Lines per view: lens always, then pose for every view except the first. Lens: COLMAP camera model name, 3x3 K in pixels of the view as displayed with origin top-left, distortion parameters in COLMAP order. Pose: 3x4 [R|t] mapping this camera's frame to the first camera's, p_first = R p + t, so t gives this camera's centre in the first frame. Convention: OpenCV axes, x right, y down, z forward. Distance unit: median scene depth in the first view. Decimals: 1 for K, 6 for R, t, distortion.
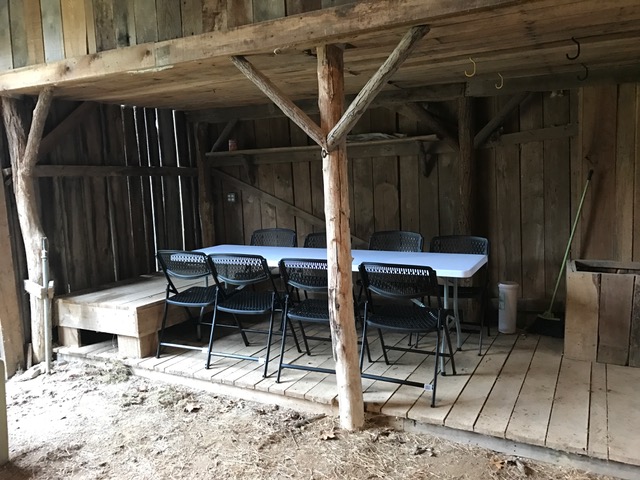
lens RADIAL K [[527.7, 0, 321.5], [0, 527.7, 239.2], [0, 0, 1]] dist [0.045685, -0.044498]
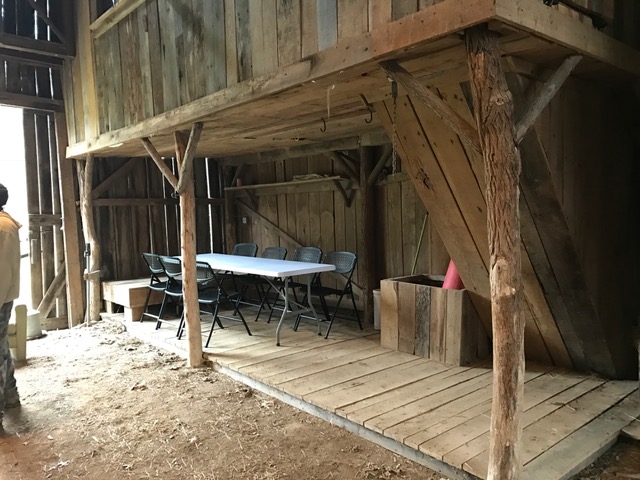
lens RADIAL K [[527.7, 0, 321.5], [0, 527.7, 239.2], [0, 0, 1]] dist [0.045685, -0.044498]
pose [[0.929250, 0.028014, -0.368388, 0.695024], [-0.043060, 0.998538, -0.032683, 0.007119], [0.366934, 0.046233, 0.929097, -0.246722]]
